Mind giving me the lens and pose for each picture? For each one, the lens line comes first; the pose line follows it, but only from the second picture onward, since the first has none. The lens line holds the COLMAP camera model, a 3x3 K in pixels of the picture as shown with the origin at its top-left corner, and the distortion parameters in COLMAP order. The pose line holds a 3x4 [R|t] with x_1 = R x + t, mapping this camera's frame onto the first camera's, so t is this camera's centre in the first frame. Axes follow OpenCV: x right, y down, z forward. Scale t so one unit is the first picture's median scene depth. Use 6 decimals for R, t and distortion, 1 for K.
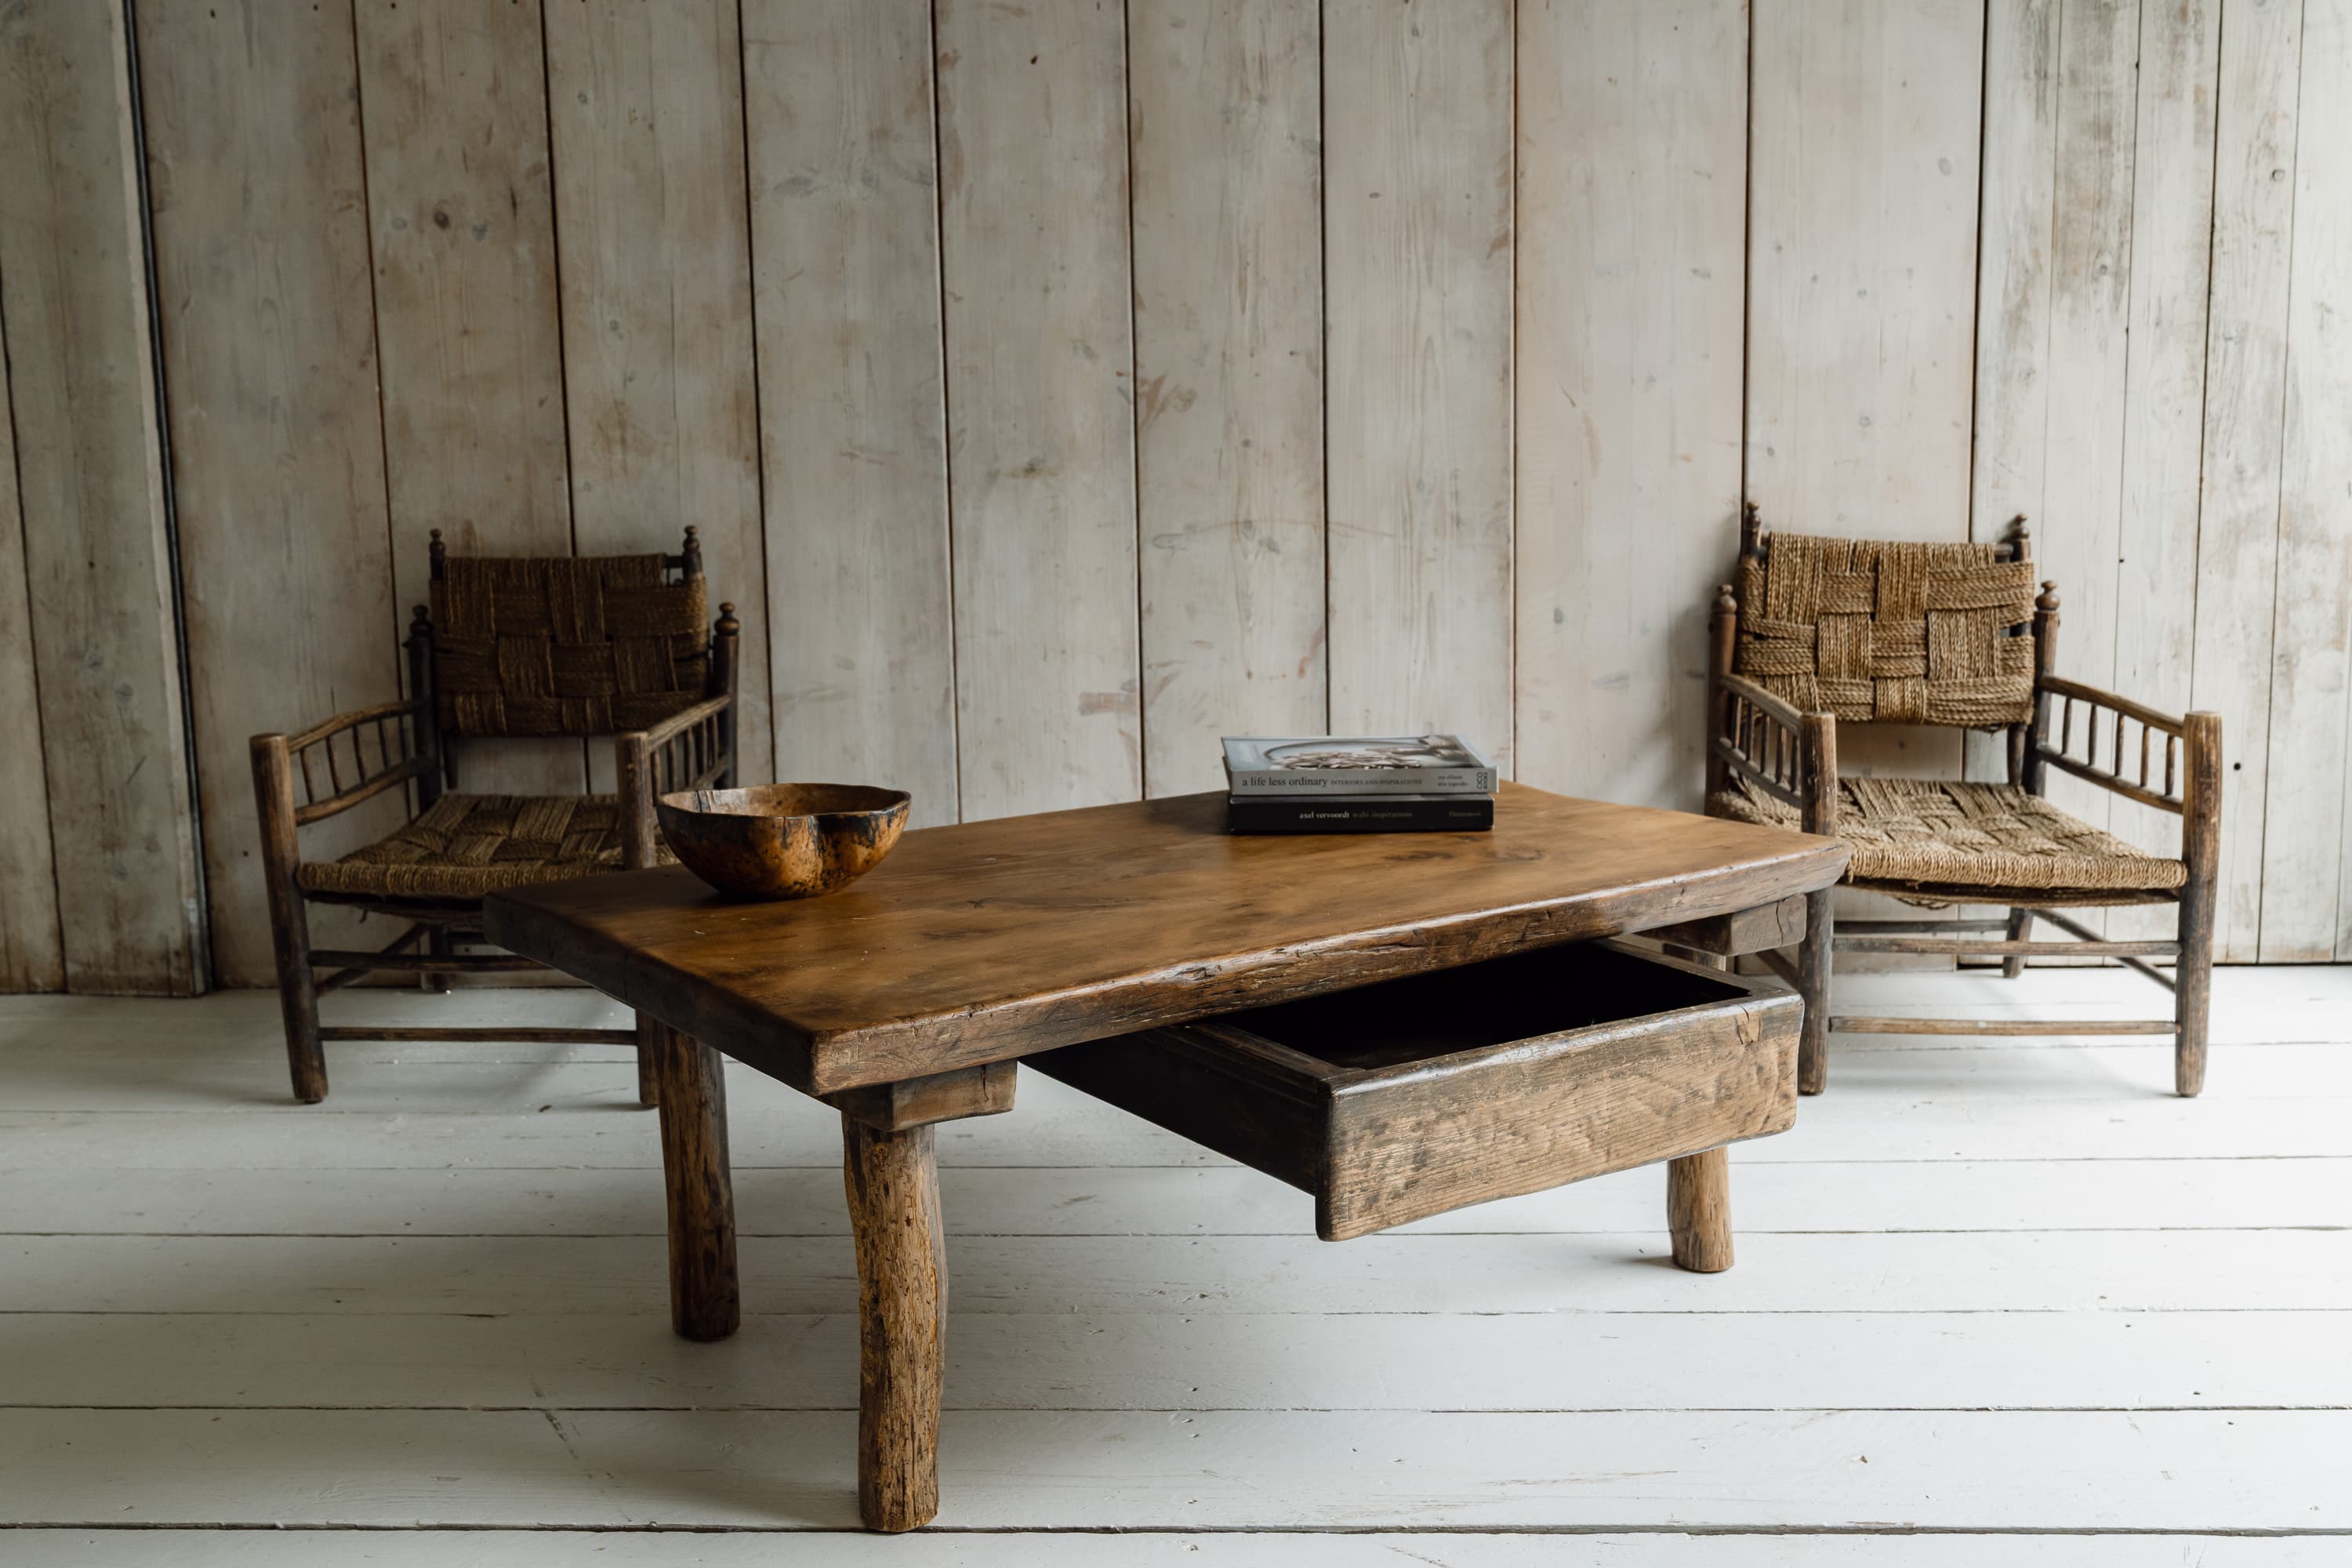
lens RADIAL K [[2317.6, 0, 1117.9], [0, 2317.6, 747.4], [0, 0, 1]] dist [-0.004388, 0.000000]
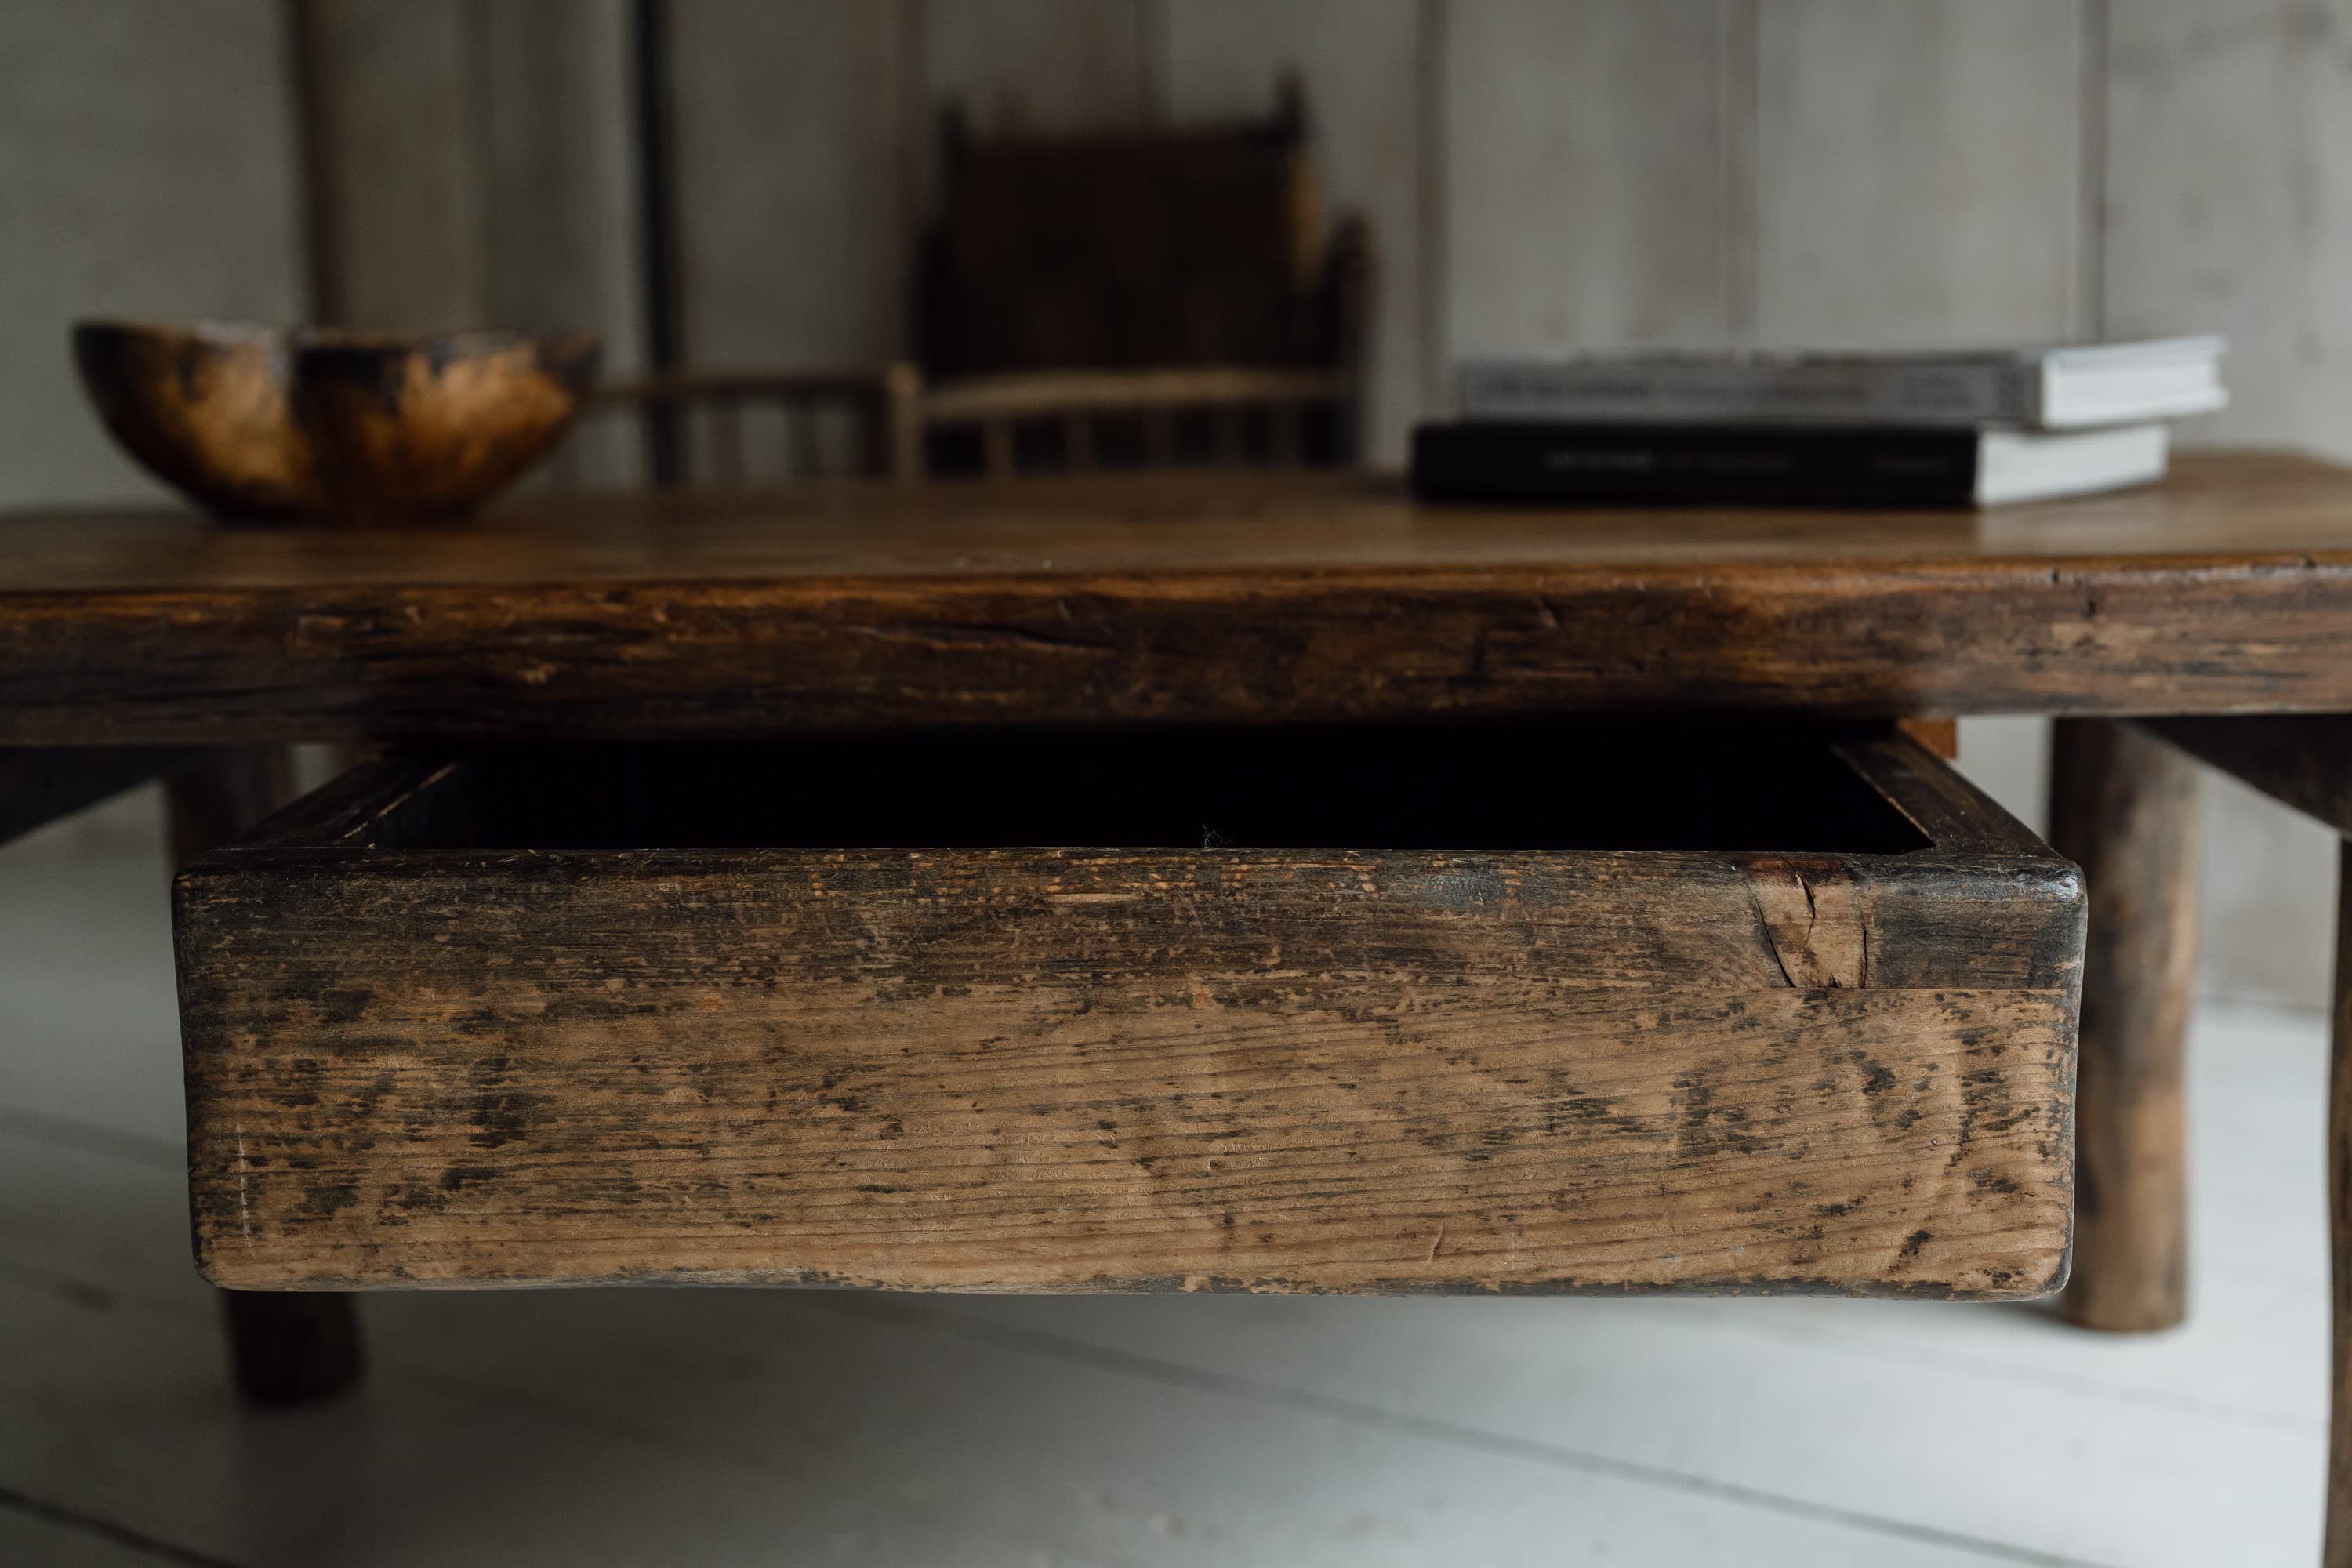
lens RADIAL K [[3342.9, 0, 1179.6], [0, 3342.9, 794.6], [0, 0, 1]] dist [0.004188, 0.000000]
pose [[0.819763, 0.081303, -0.566902, 0.265996], [-0.075603, 0.996572, 0.033599, 0.053156], [0.567690, 0.015316, 0.823100, 0.327554]]
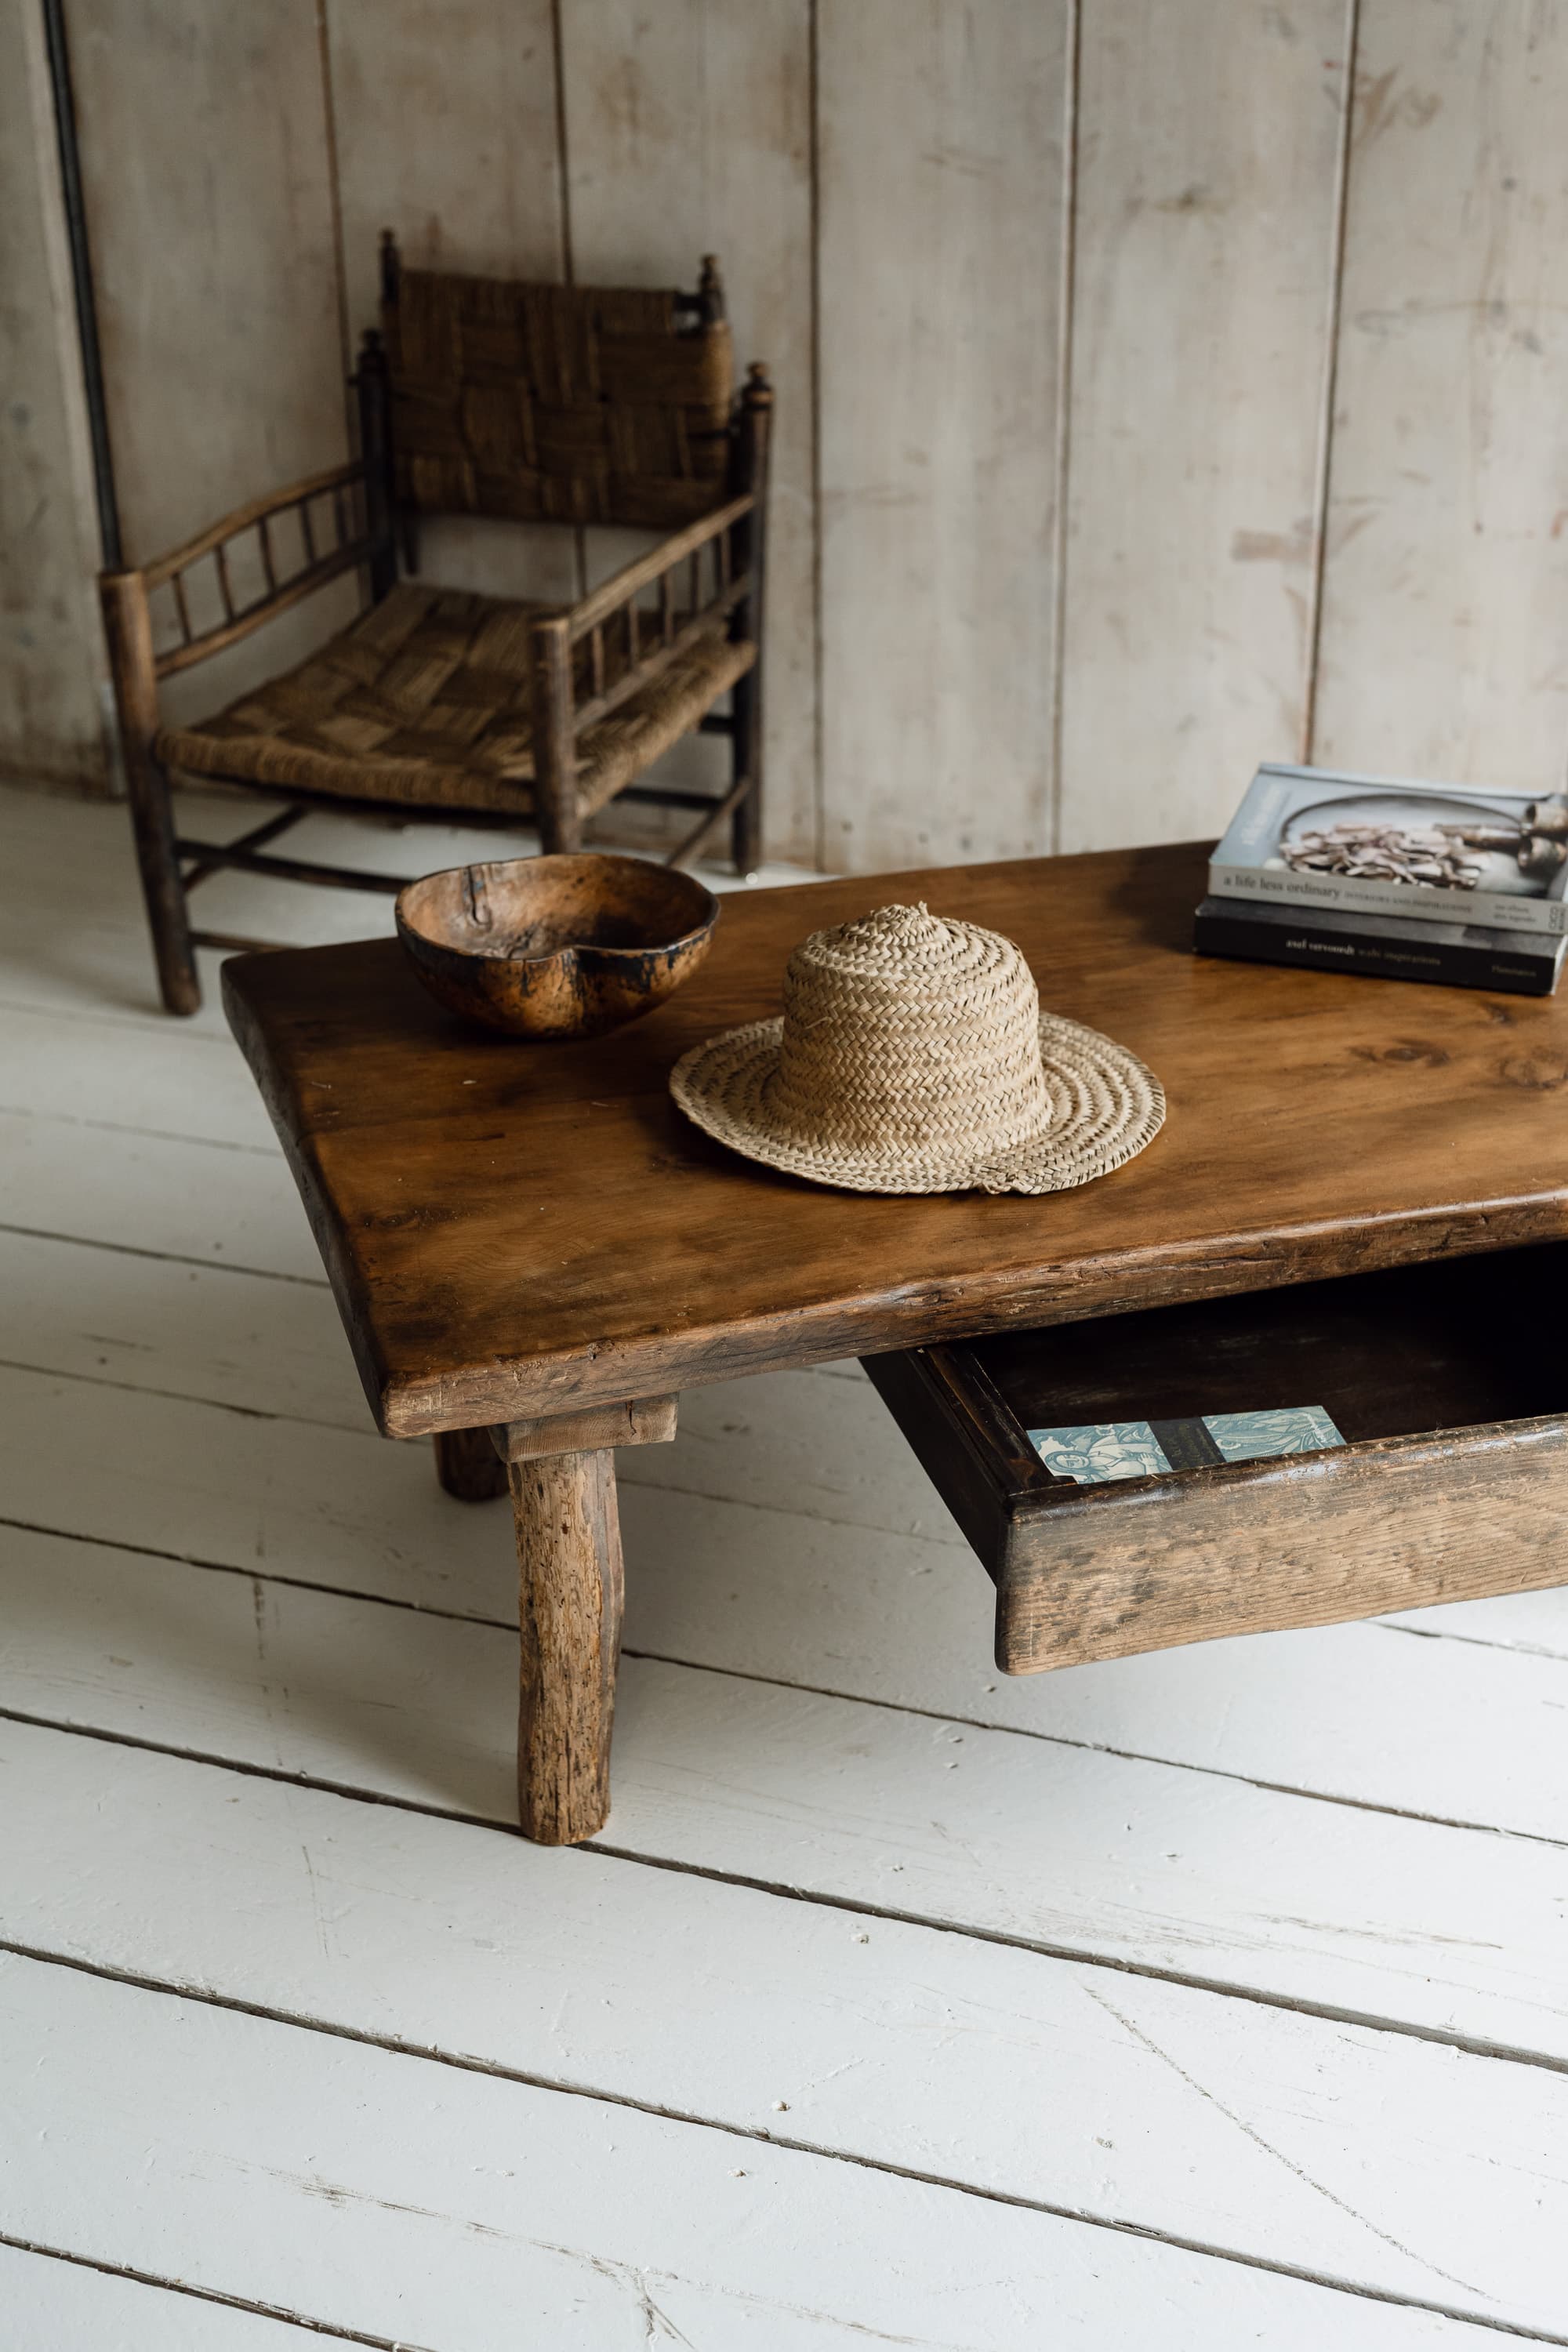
lens RADIAL K [[3342.9, 0, 760.9], [0, 3342.9, 1175.6], [0, 0, 1]] dist [0.004188, 0.000000]
pose [[0.951708, 0.144959, -0.270628, 0.154083], [-0.049281, 0.942210, 0.331380, -0.172719], [0.303024, -0.302040, 0.903852, -0.018989]]
